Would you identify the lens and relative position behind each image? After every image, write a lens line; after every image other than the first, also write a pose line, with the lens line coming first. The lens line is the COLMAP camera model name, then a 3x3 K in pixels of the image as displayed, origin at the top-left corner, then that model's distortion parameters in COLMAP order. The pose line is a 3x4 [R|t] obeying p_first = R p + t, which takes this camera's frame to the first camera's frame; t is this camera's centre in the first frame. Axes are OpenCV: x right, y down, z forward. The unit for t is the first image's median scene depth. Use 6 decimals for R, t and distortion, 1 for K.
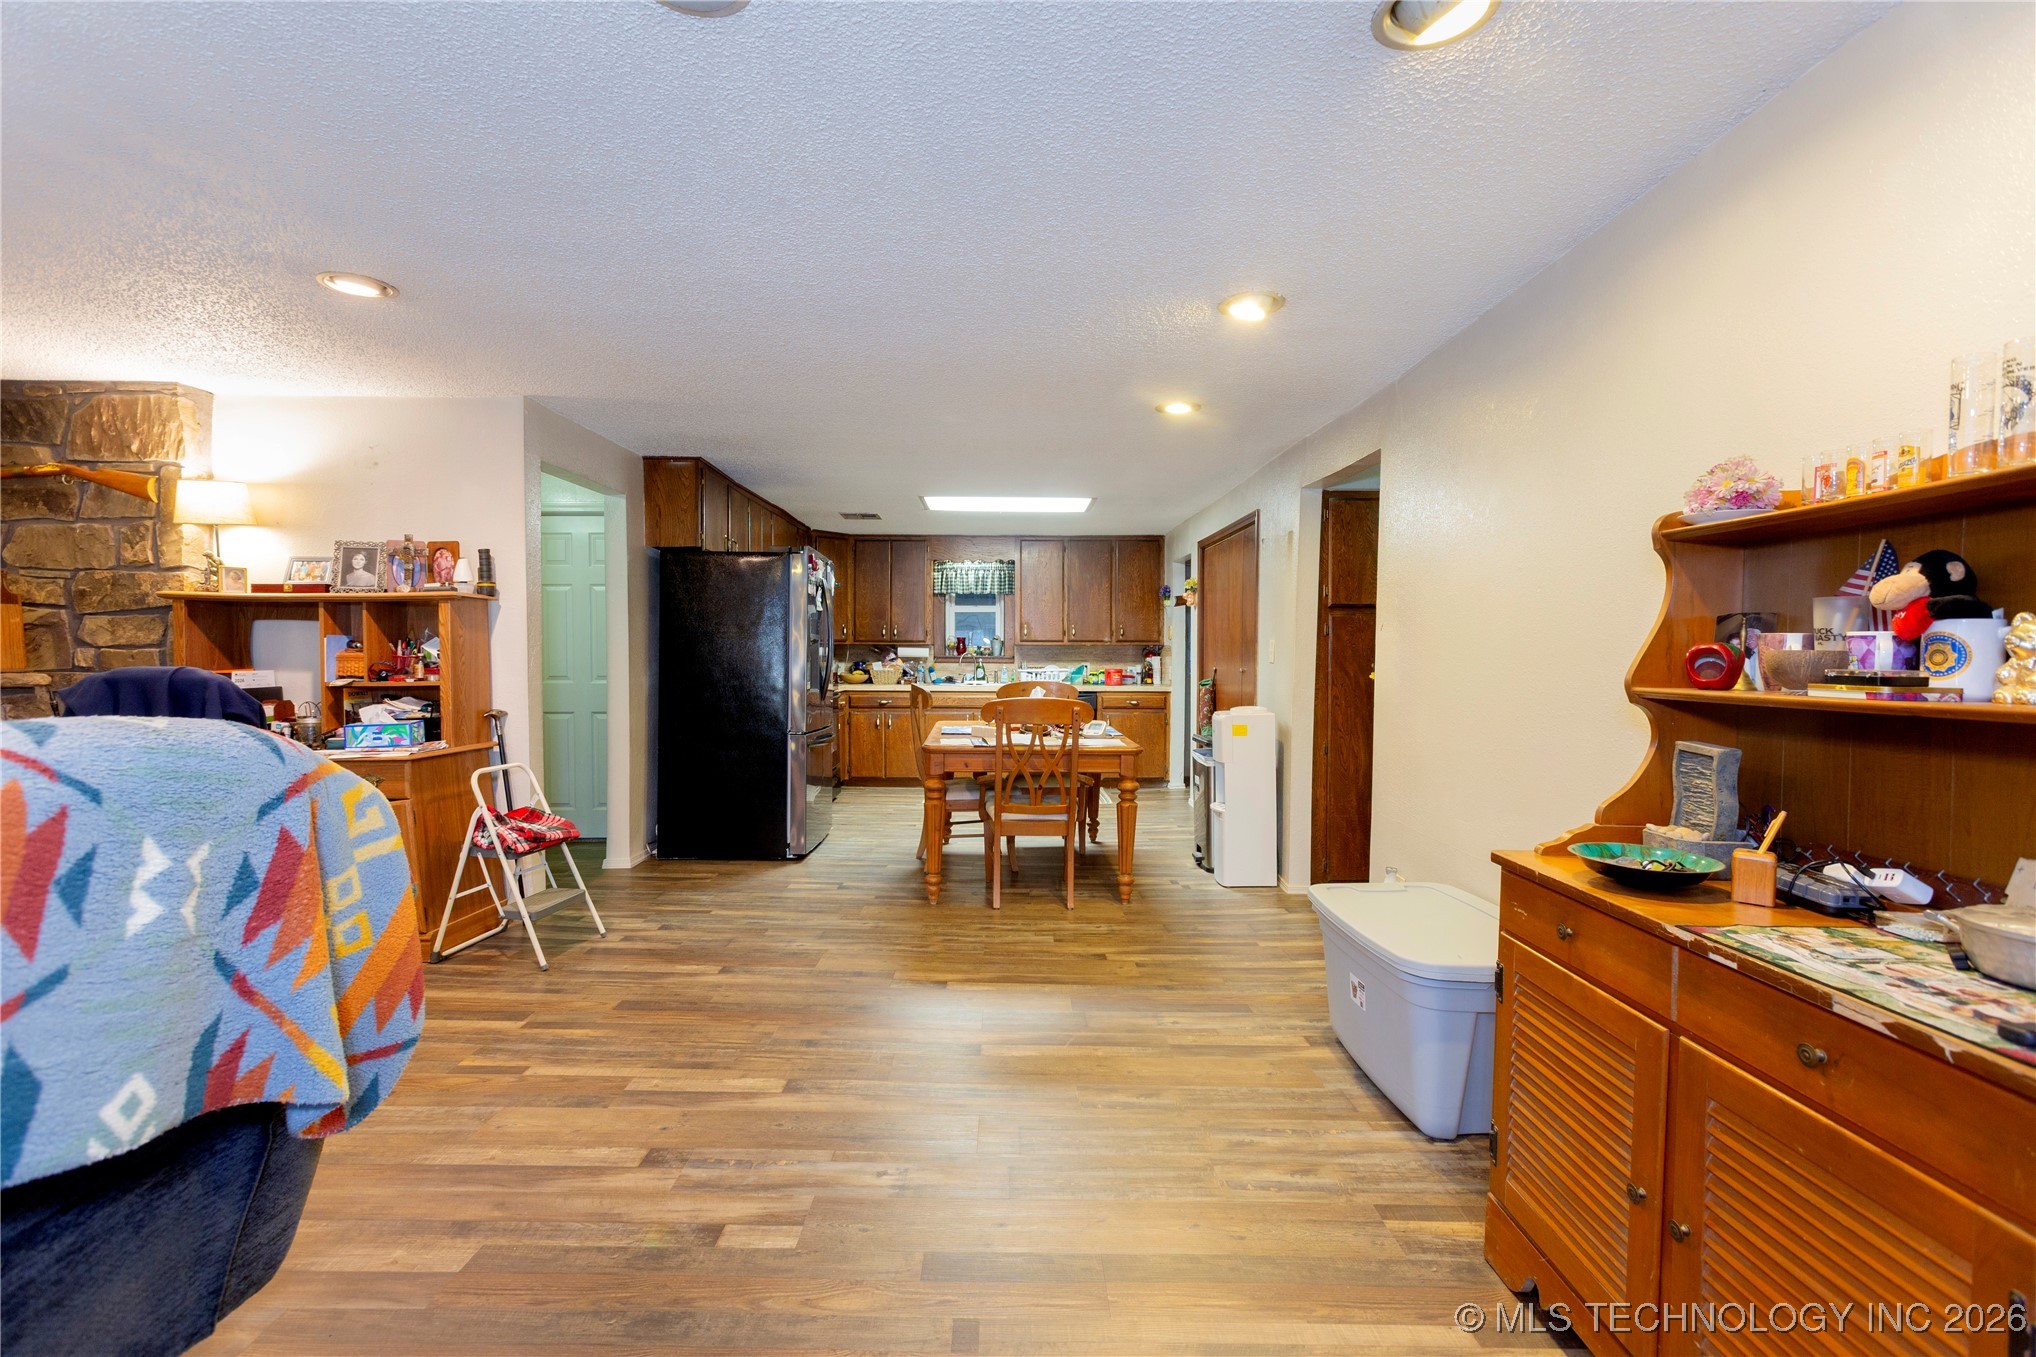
lens RADIAL K [[915.9, 0, 1008.7], [0, 915.9, 678.4], [0, 0, 1]] dist [0.002798, 0.000506]
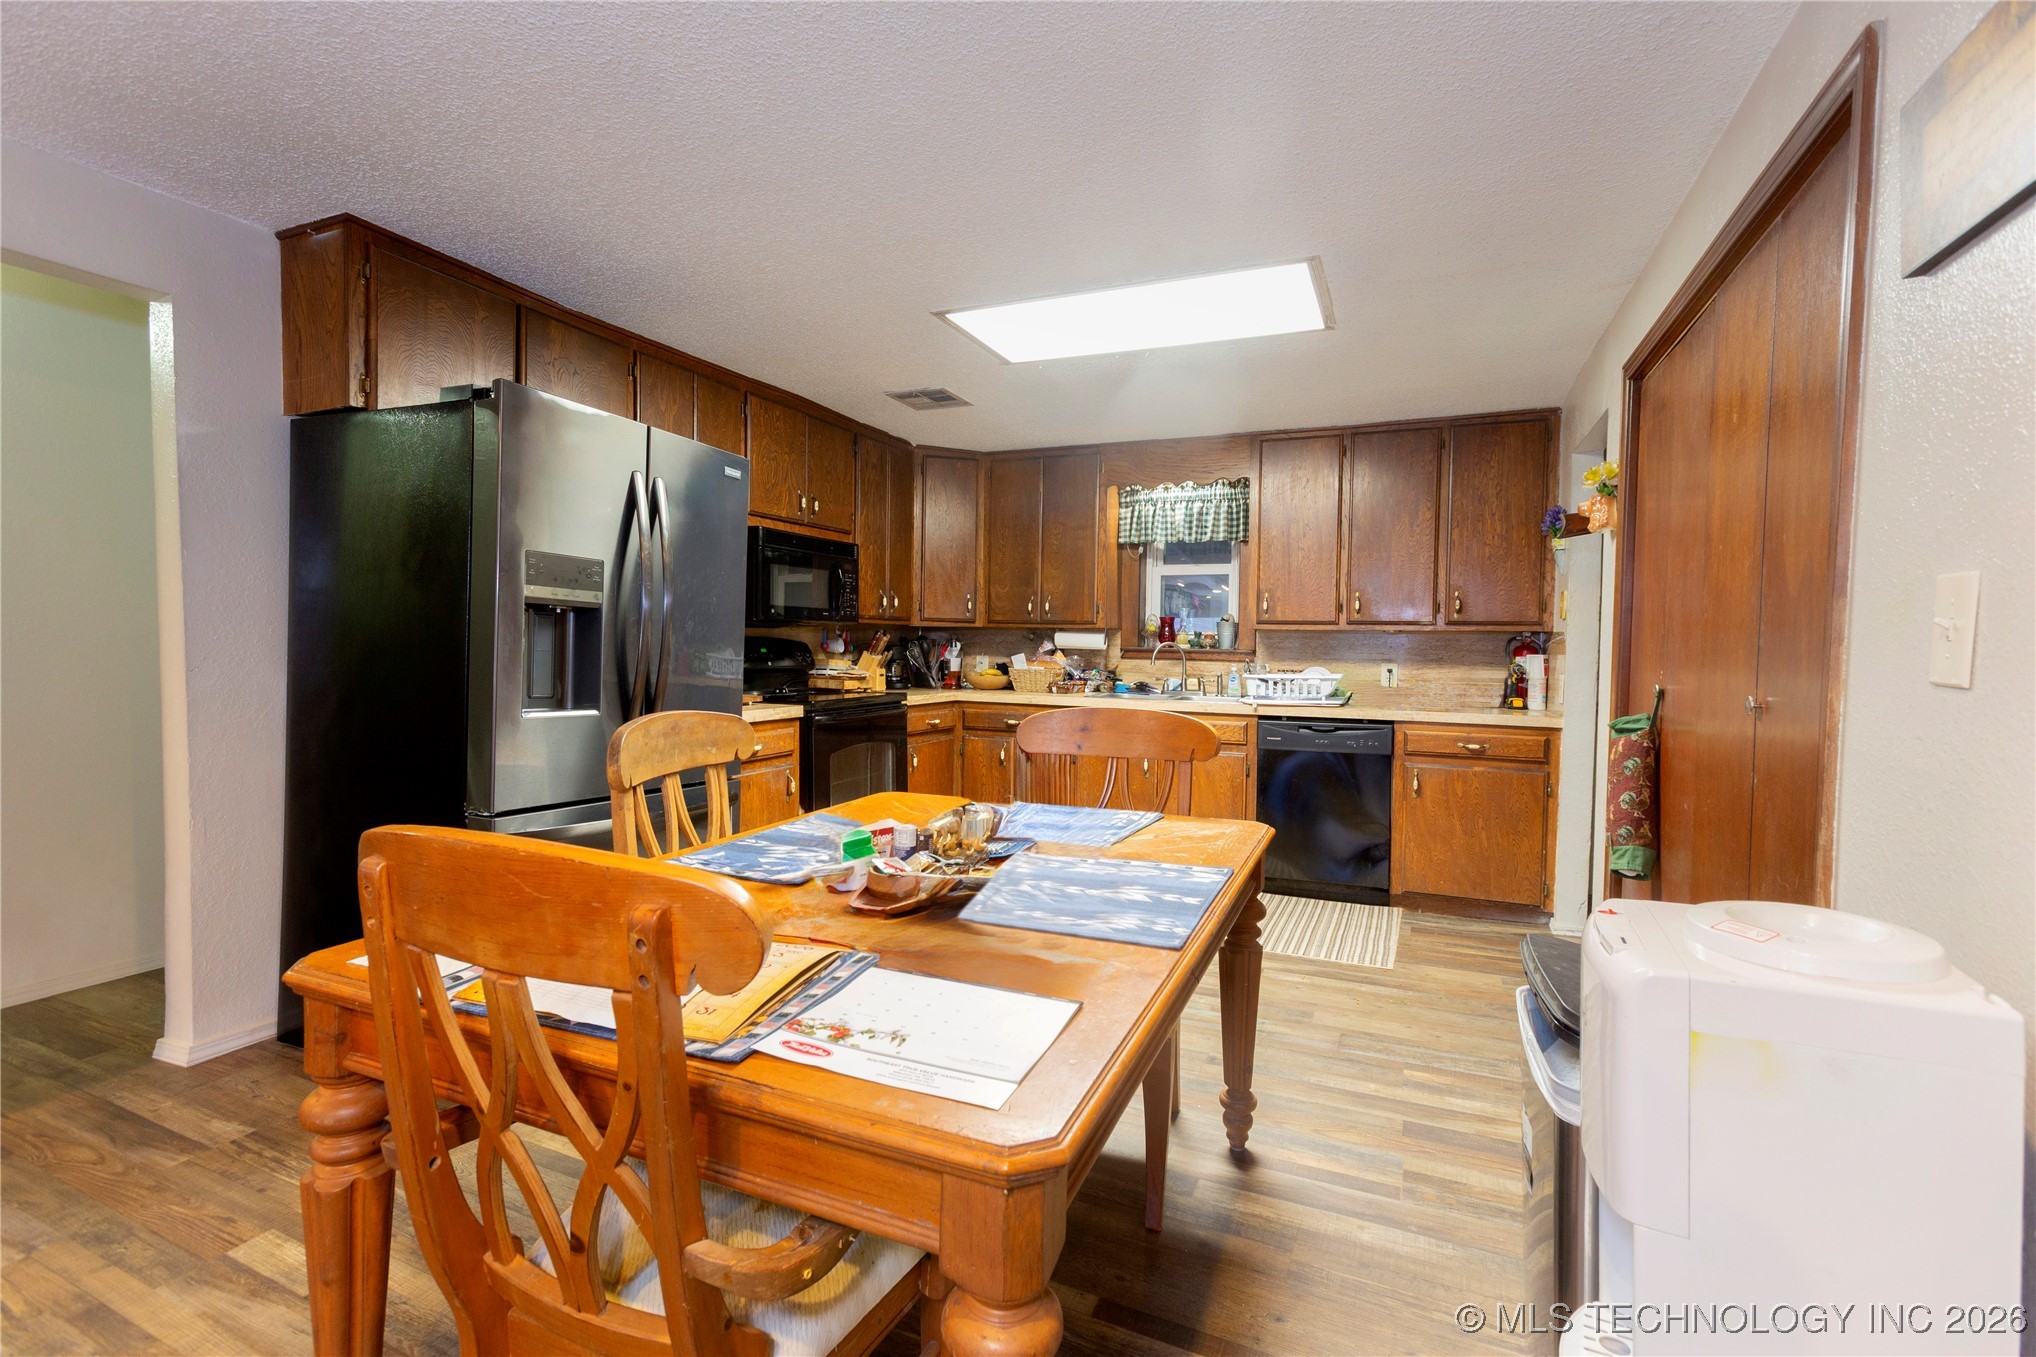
lens RADIAL K [[915.9, 0, 1017.9], [0, 915.9, 686.1], [0, 0, 1]] dist [0.002798, 0.000506]
pose [[0.911252, 0.031234, -0.410662, 0.179885], [-0.025023, 0.999477, 0.020492, -0.016598], [0.411088, -0.008397, 0.911557, 0.707439]]
